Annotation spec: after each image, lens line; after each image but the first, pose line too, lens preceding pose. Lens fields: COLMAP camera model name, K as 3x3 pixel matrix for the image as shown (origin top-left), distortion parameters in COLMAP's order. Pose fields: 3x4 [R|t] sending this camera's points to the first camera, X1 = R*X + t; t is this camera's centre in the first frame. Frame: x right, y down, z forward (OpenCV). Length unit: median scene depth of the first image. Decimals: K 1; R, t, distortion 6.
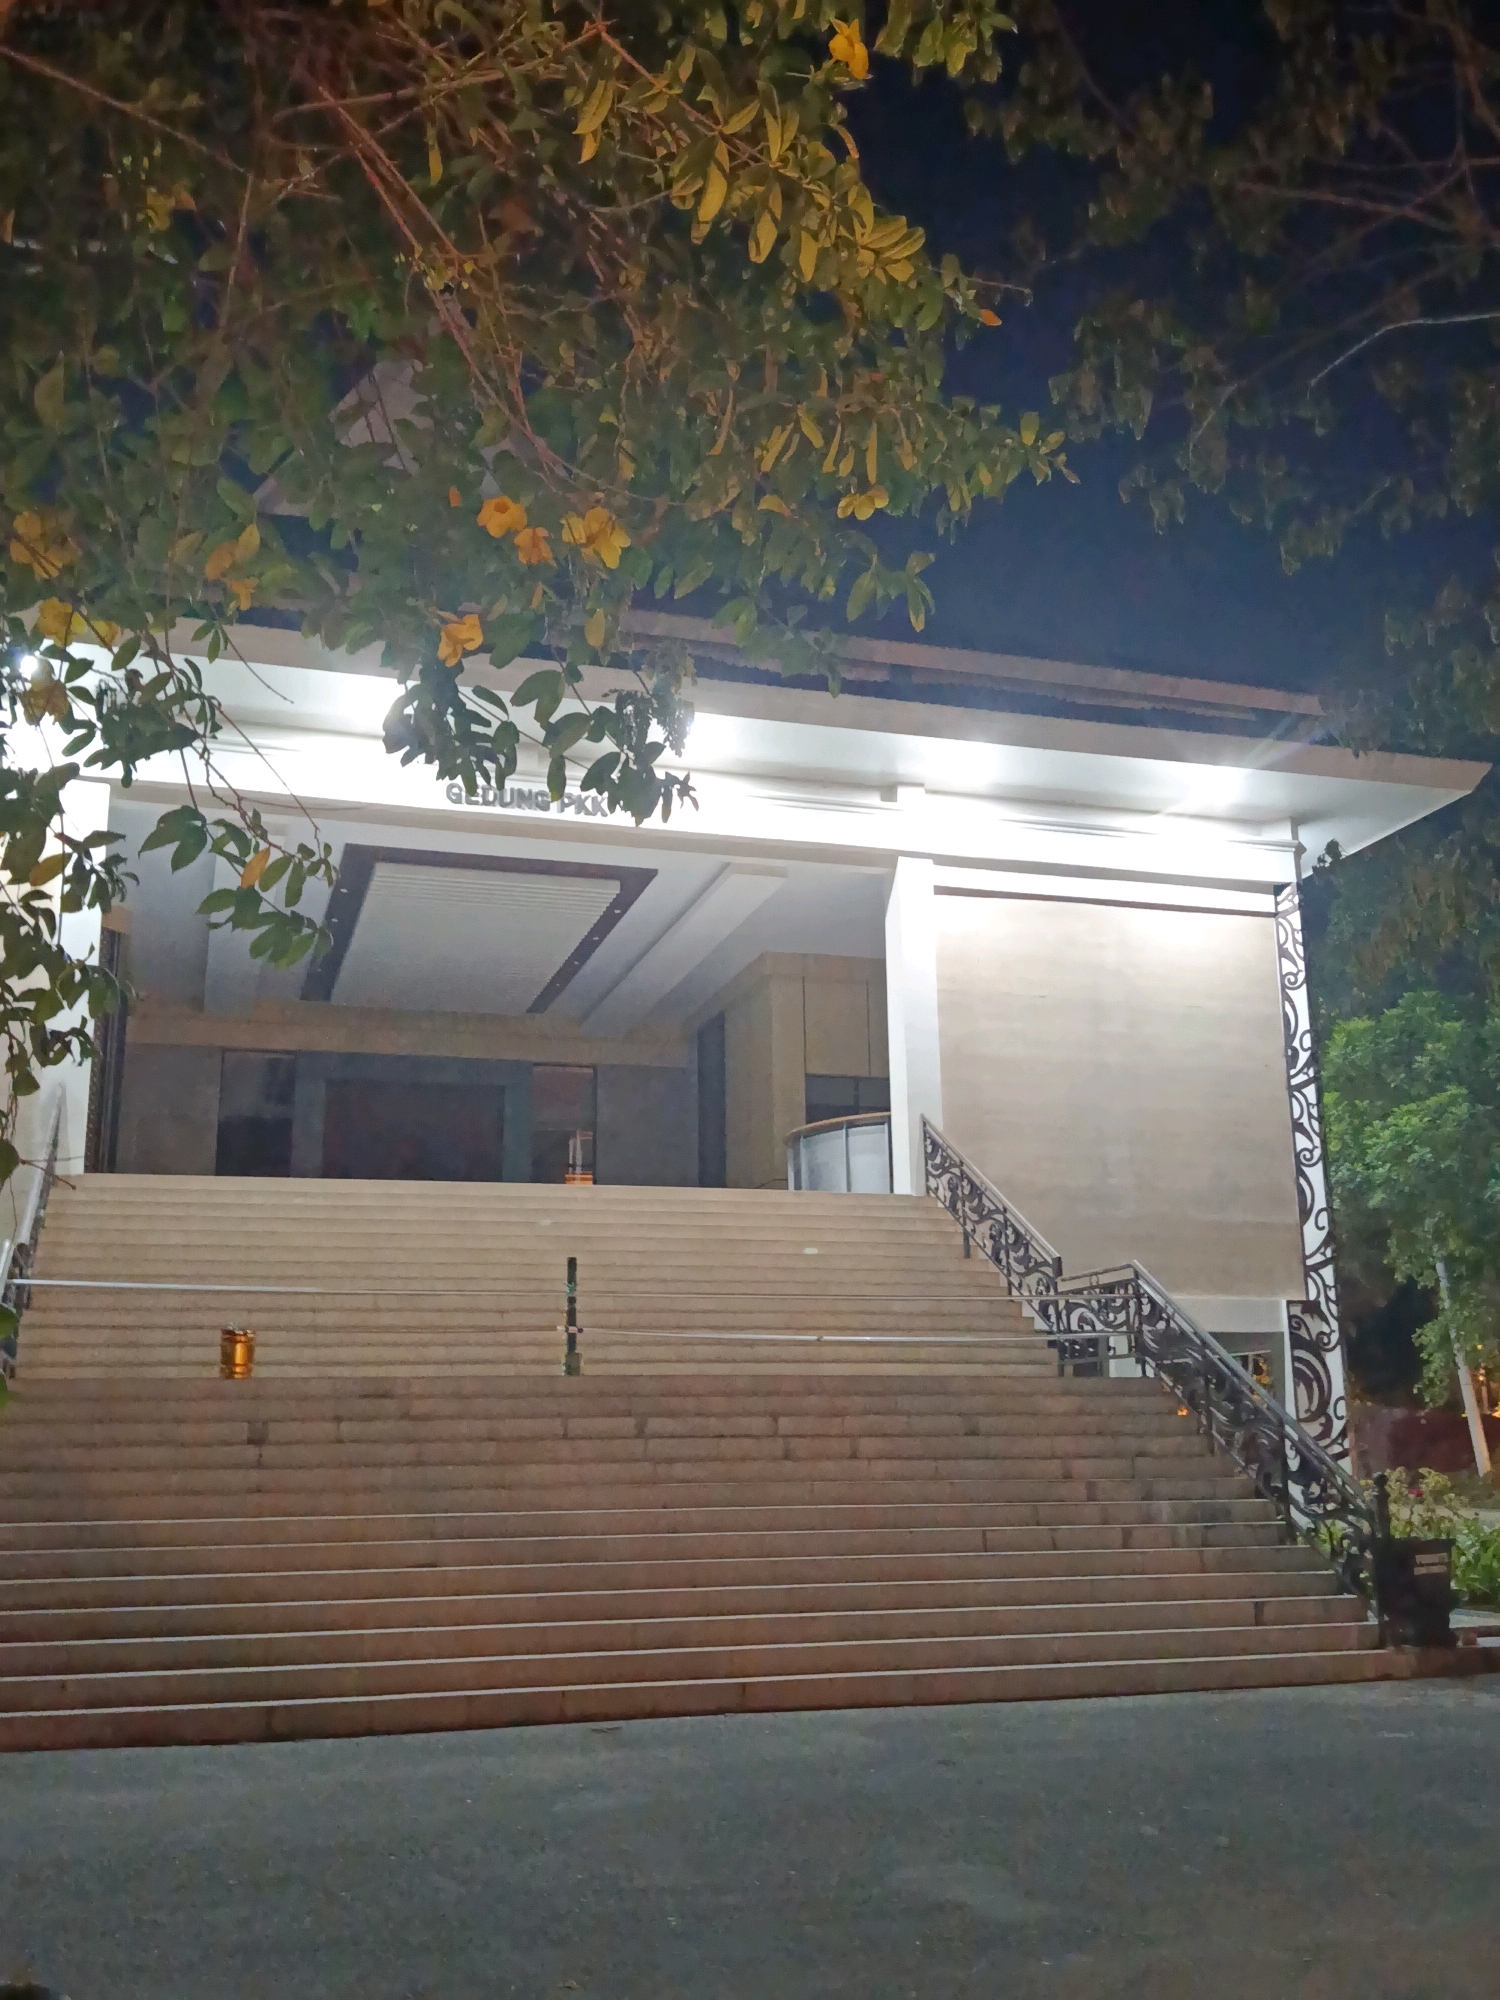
lens RADIAL K [[1825.6, 0, 750.0], [0, 1825.6, 1000.0], [0, 0, 1]] dist [0.007915, -0.141125]
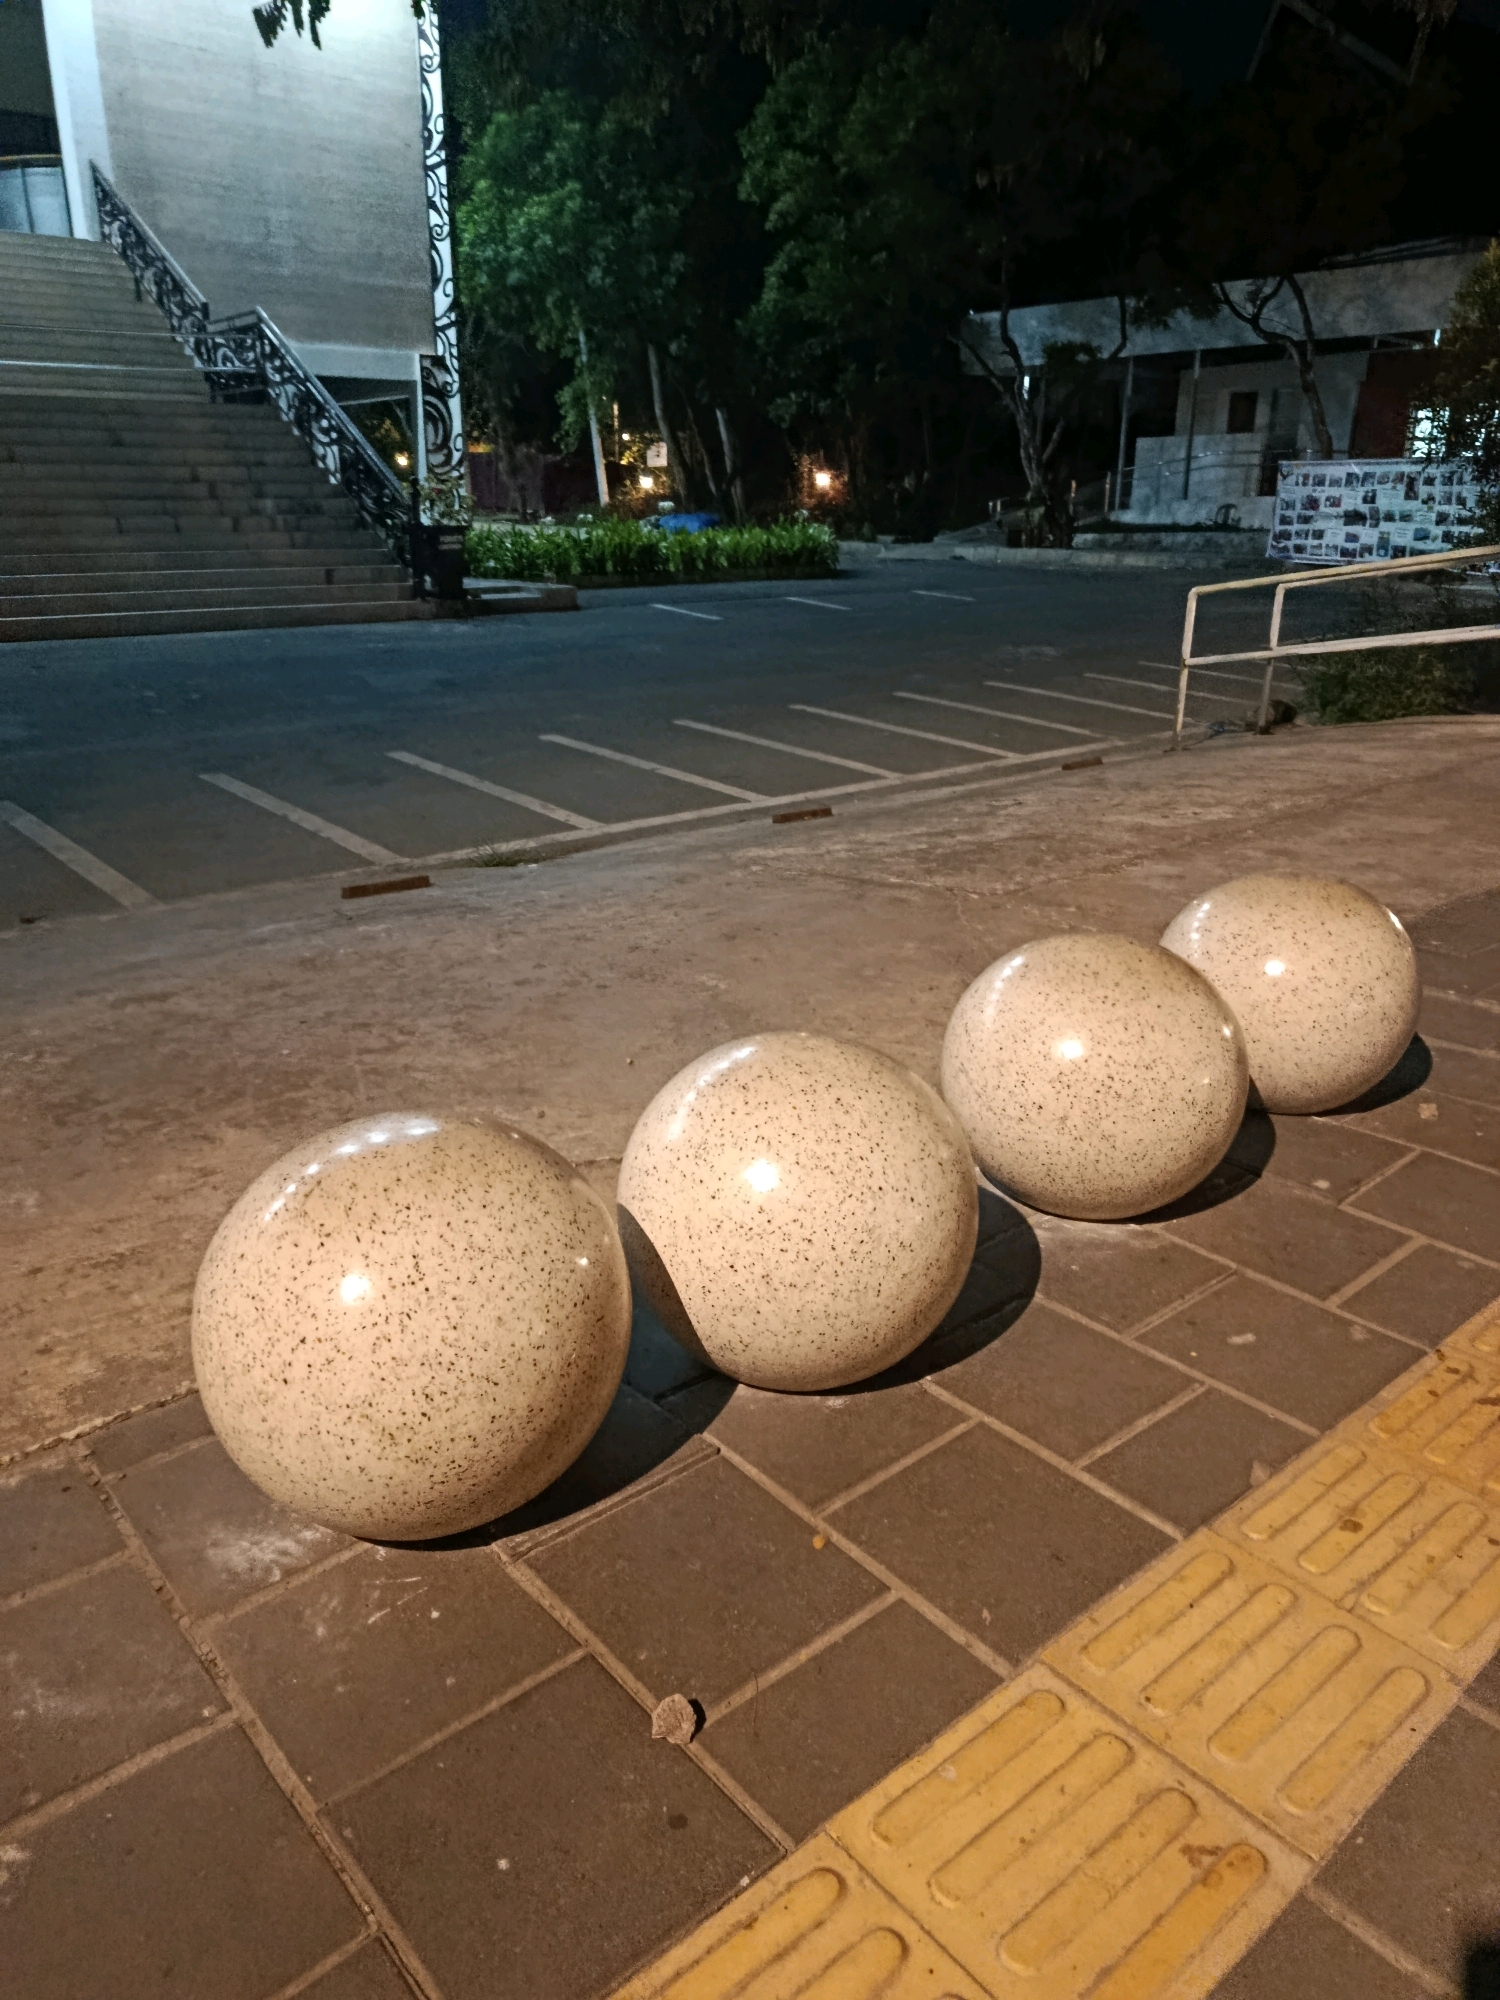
lens RADIAL K [[1421.0, 0, 750.0], [0, 1421.0, 1000.0], [0, 0, 1]] dist [-0.068638, 0.055505]
pose [[0.913293, -0.122603, 0.388412, 0.068337], [-0.111614, 0.841781, 0.528154, 0.000524], [-0.391712, -0.525712, 0.755109, -0.073561]]
